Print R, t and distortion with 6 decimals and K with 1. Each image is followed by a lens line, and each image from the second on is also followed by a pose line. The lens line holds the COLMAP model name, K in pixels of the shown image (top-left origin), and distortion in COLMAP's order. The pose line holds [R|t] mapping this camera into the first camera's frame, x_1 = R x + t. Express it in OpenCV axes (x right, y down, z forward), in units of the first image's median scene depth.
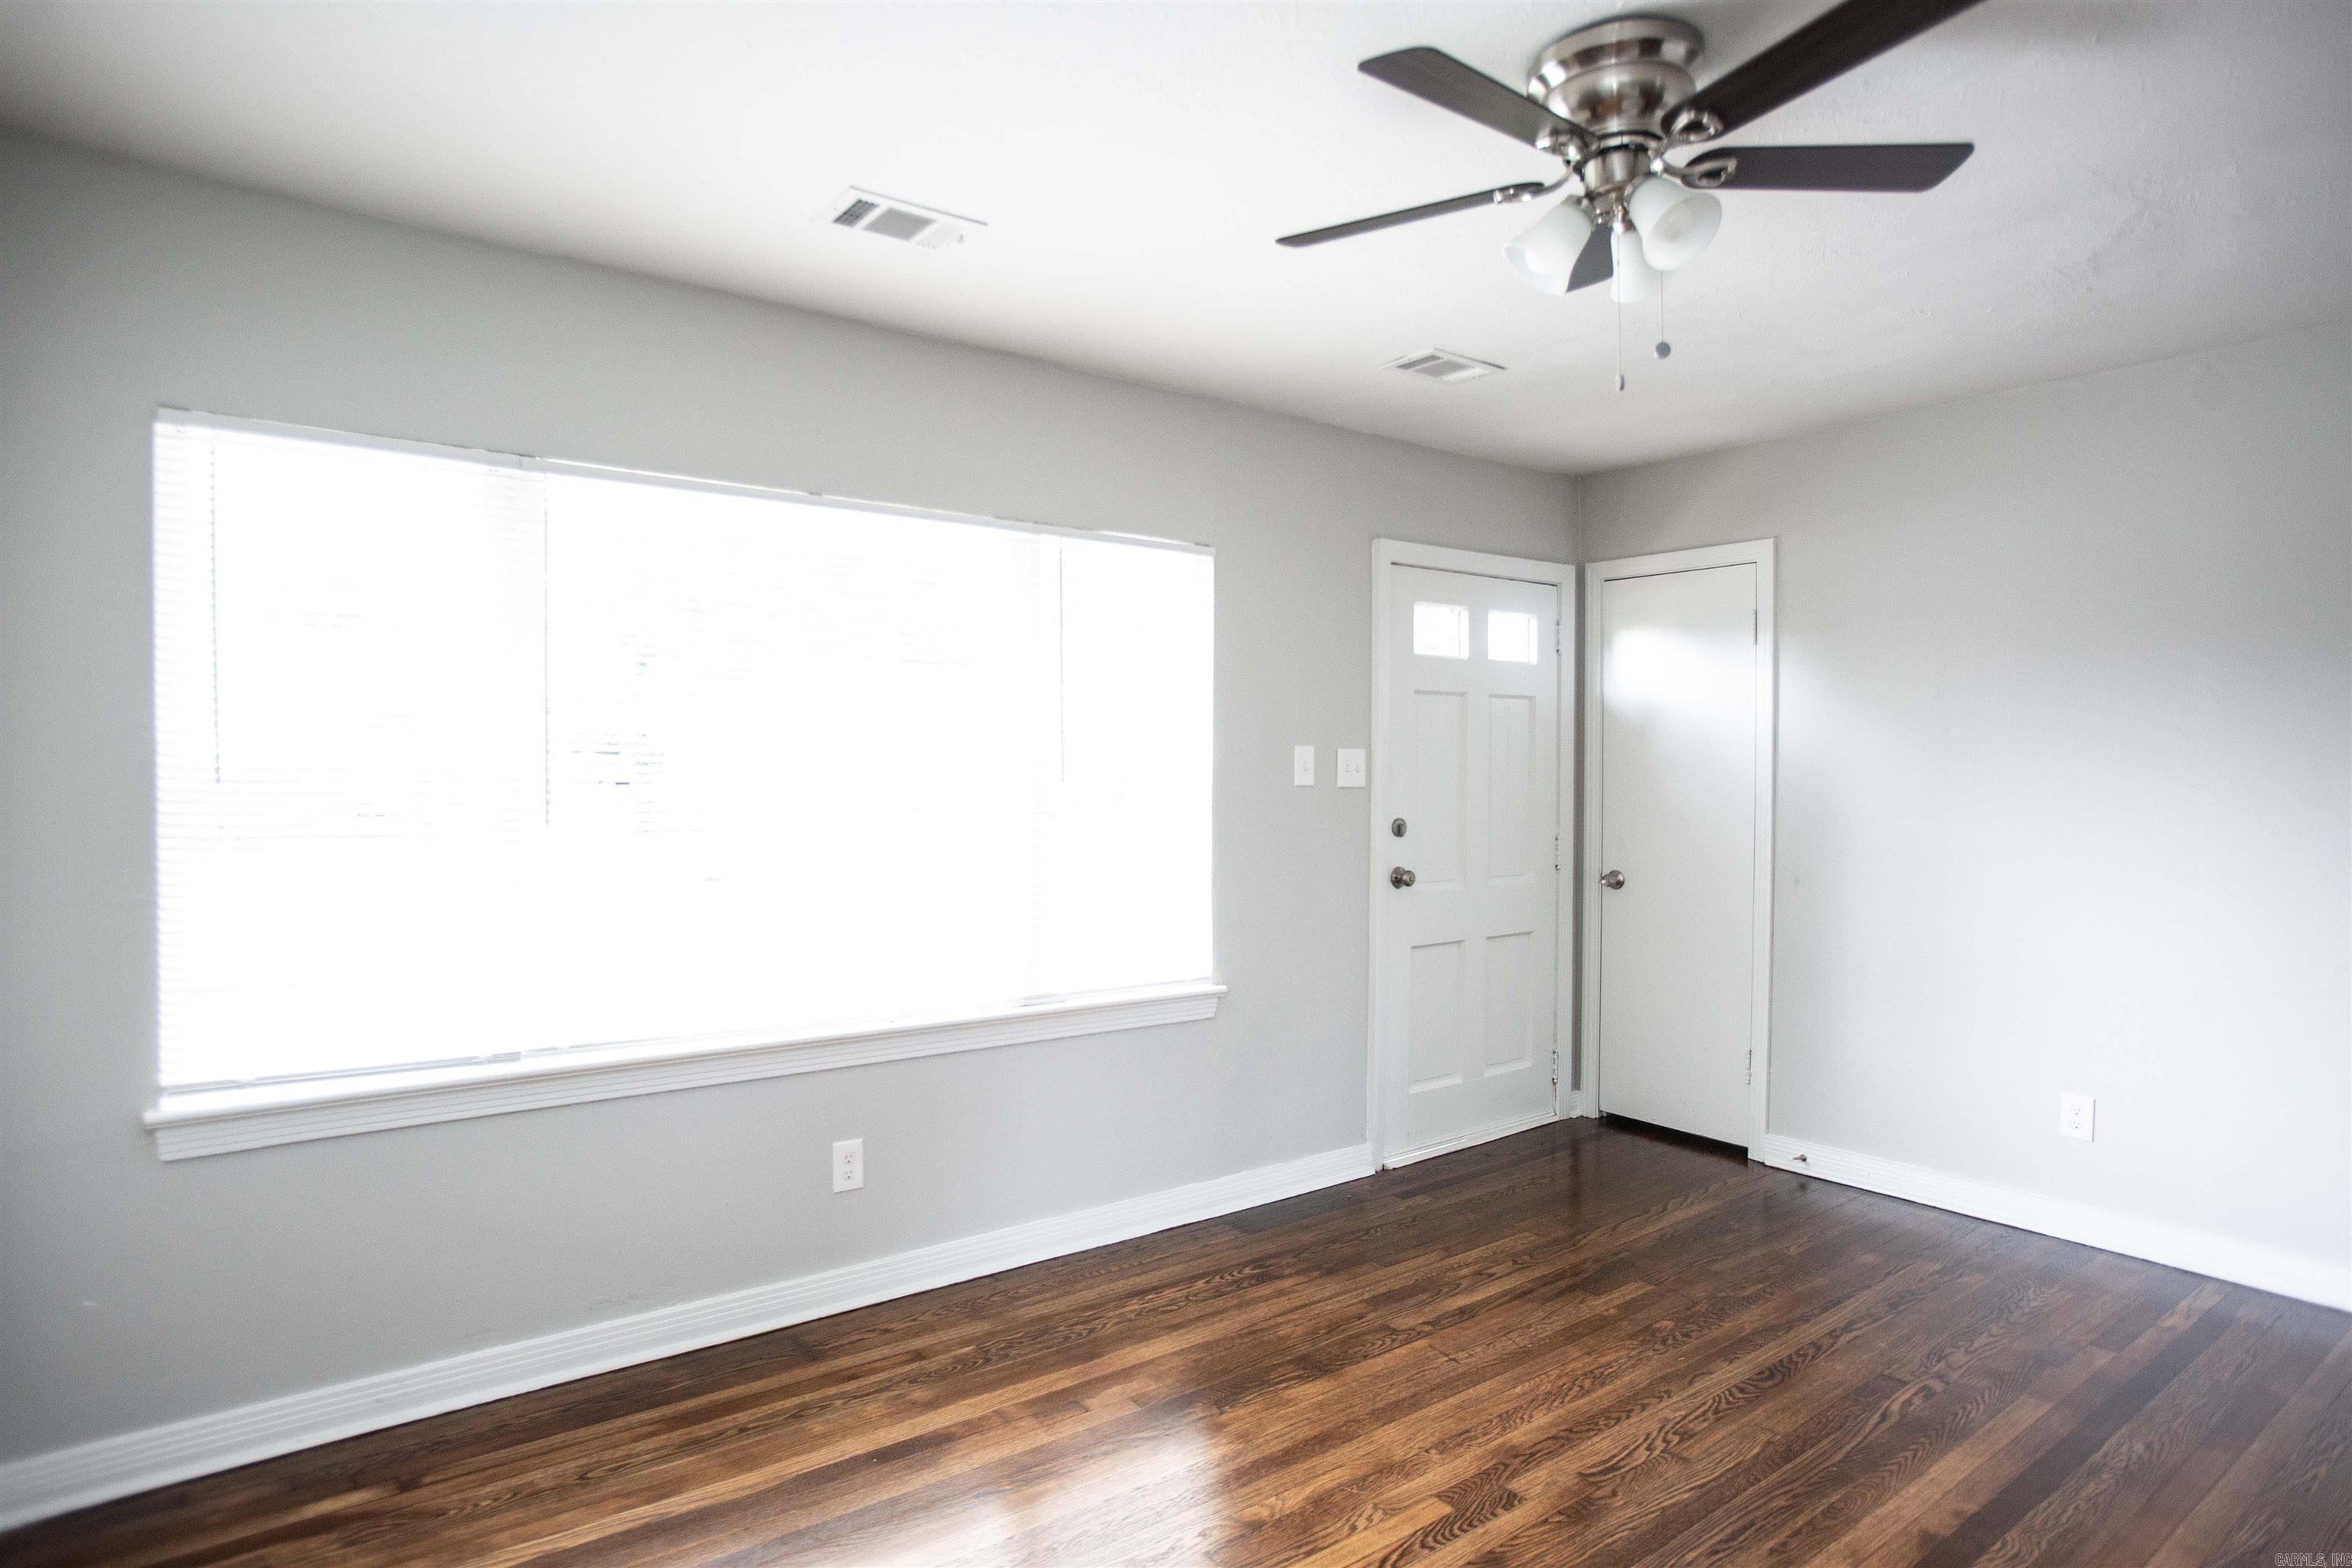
lens RADIAL K [[1109.6, 0, 1180.8], [0, 1109.6, 788.8], [0, 0, 1]] dist [0.000552, -0.000308]
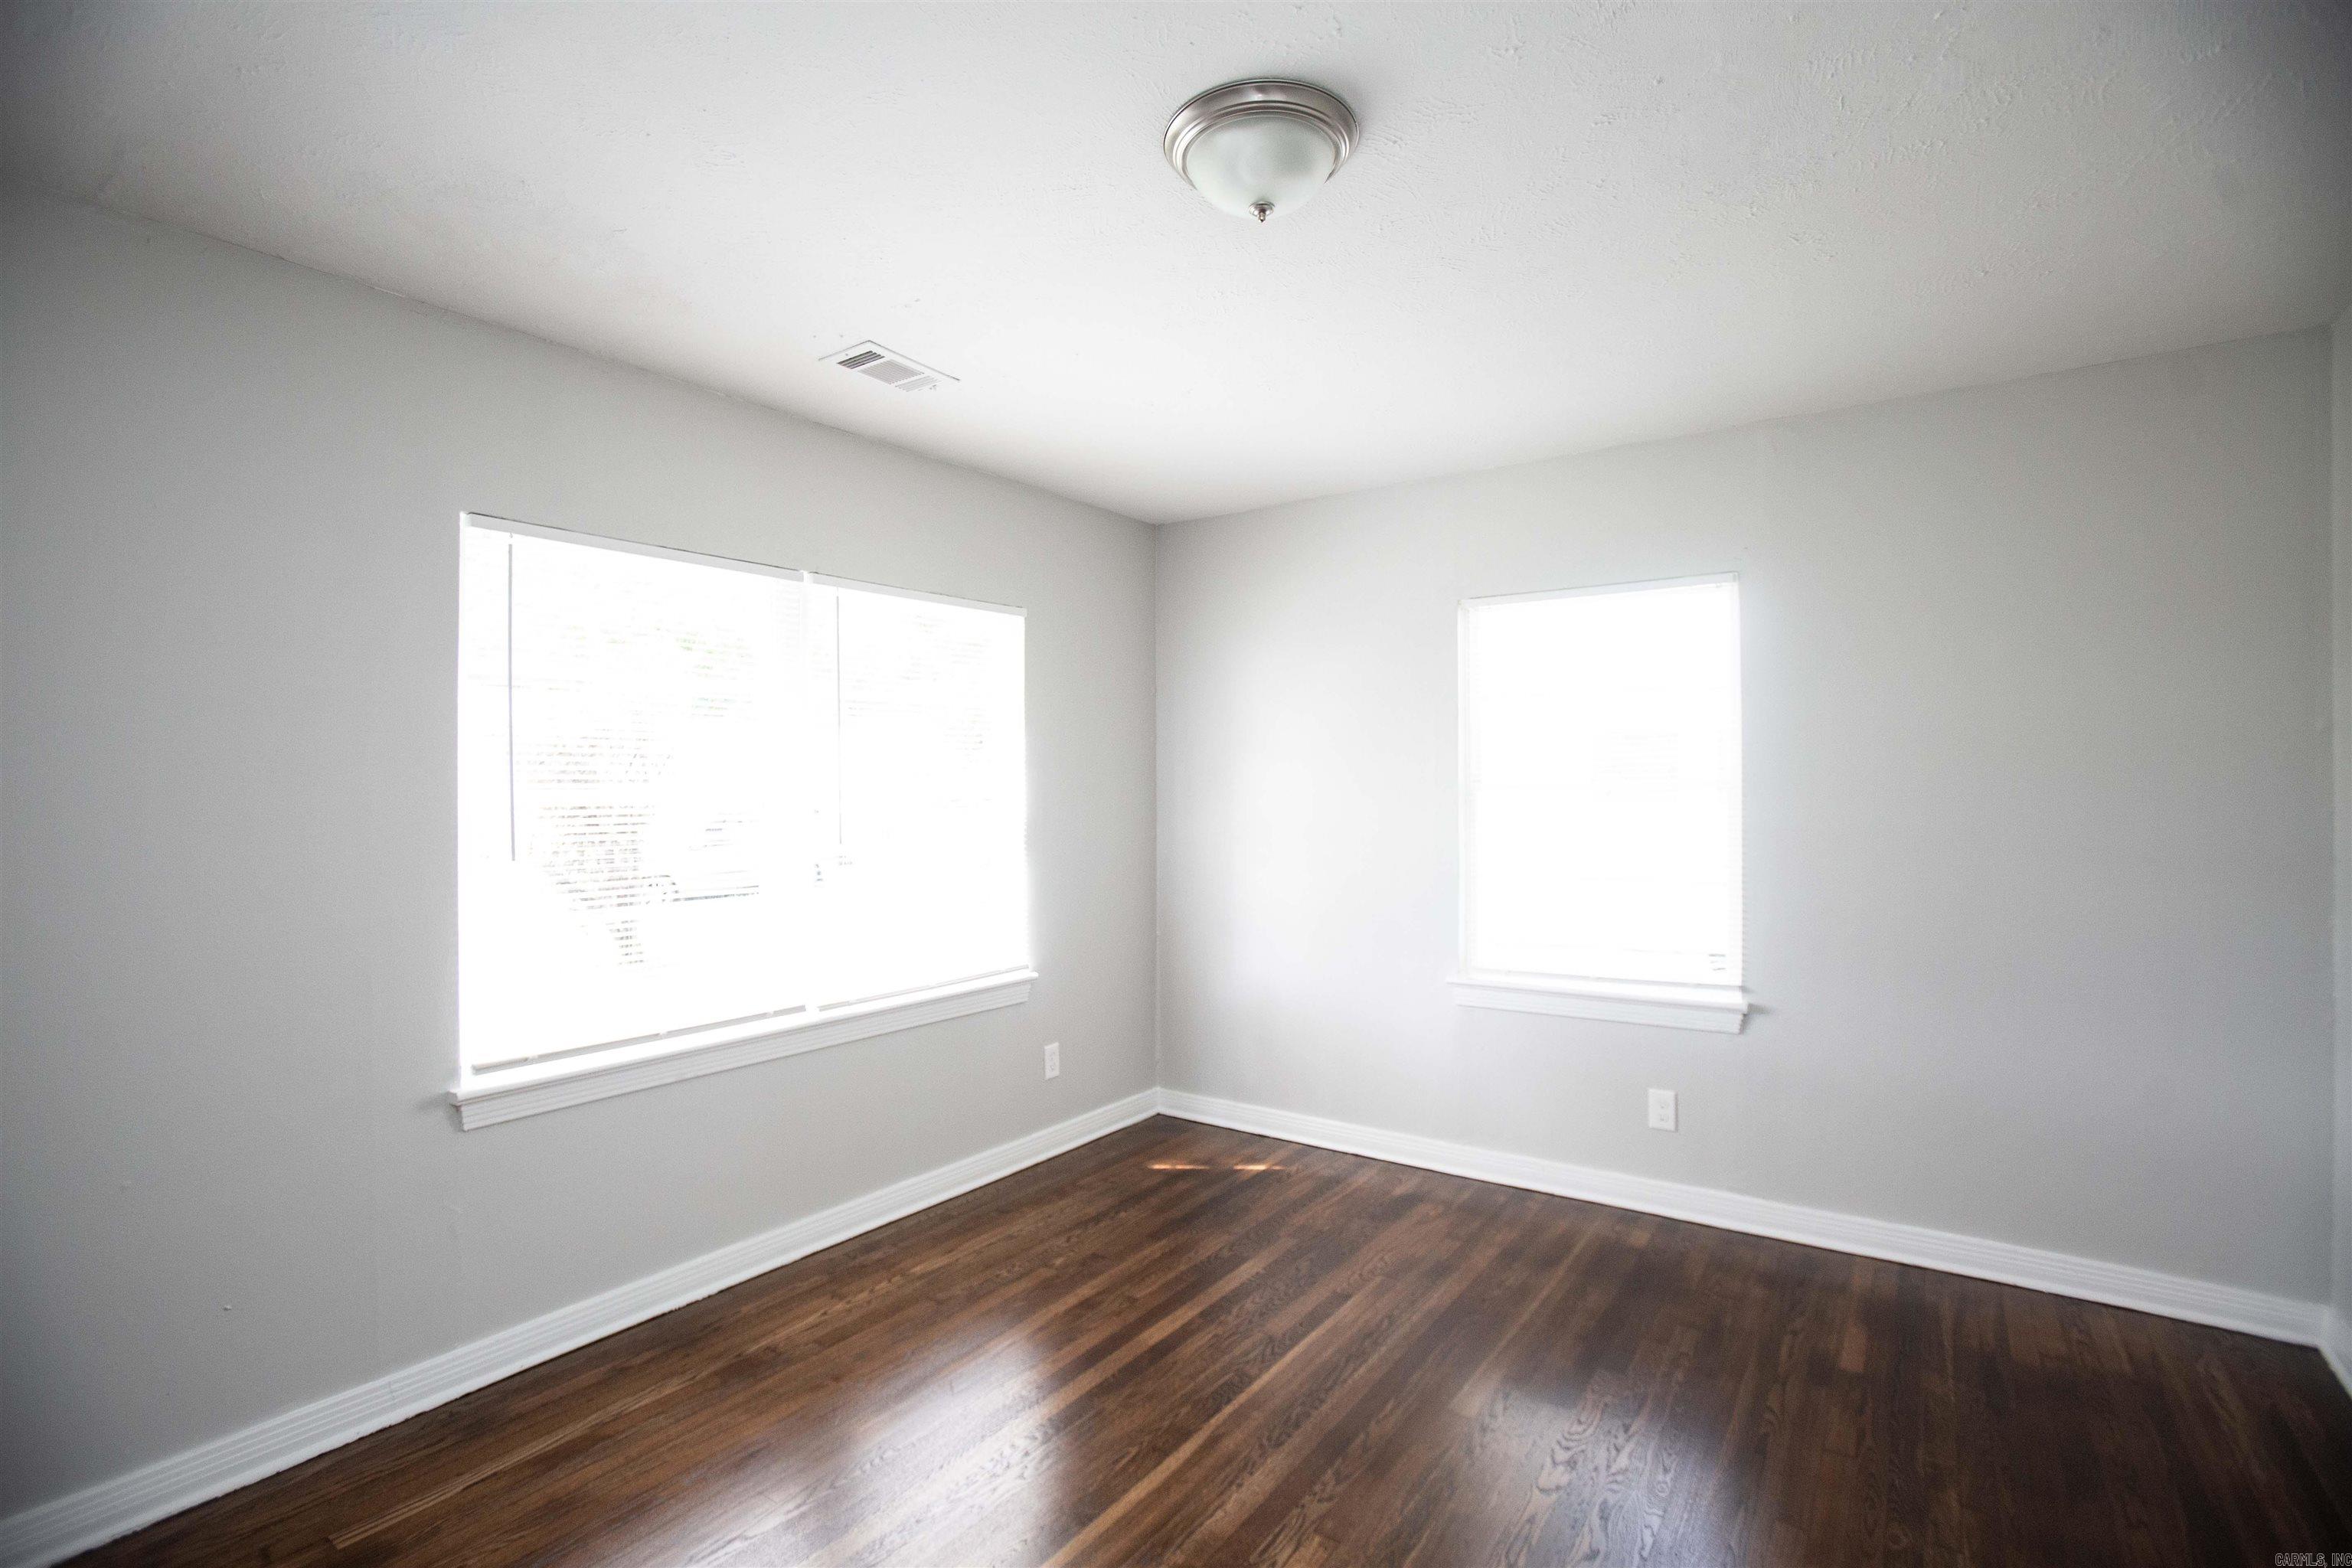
lens RADIAL K [[1060.8, 0, 1184.8], [0, 1060.8, 792.9], [0, 0, 1]] dist [0.023945, 0.000426]
pose [[0.929984, -0.015342, 0.367279, -0.414790], [0.022510, 0.999630, -0.015240, 0.001729], [-0.366909, 0.022440, 0.929986, -0.261877]]
